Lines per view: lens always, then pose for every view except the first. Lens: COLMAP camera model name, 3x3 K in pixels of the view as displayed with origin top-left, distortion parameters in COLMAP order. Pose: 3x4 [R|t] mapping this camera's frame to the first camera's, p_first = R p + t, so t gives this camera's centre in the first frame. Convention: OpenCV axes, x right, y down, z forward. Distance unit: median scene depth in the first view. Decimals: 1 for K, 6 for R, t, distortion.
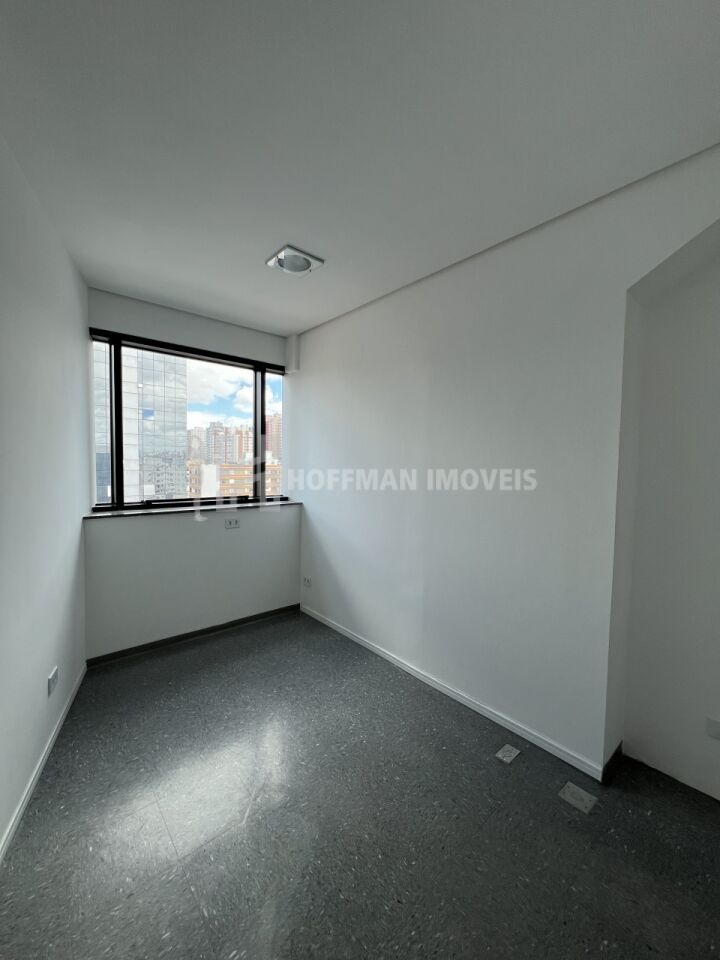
lens RADIAL K [[385.7, 0, 360.0], [0, 385.7, 480.0], [0, 0, 1]] dist [0.000130, 0.000384]
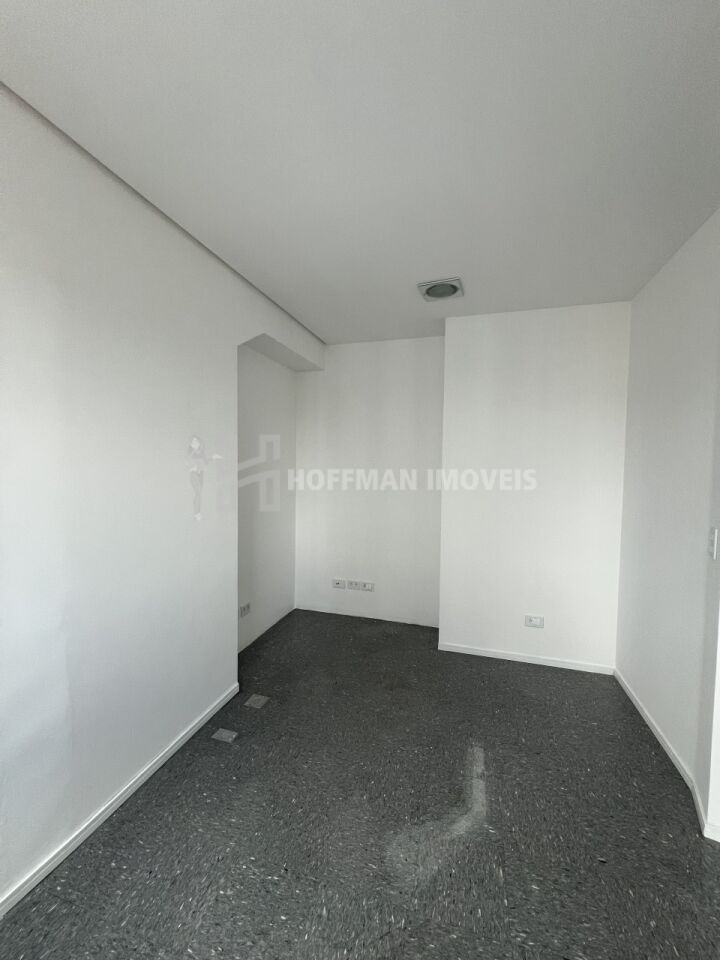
lens RADIAL K [[373.7, 0, 360.0], [0, 373.7, 480.0], [0, 0, 1]] dist [-0.000198, -0.000052]
pose [[-0.527071, -0.055923, 0.847979, -0.347863], [0.025546, 0.996339, 0.081586, -0.043136], [-0.849437, 0.064664, -0.523712, 0.615726]]
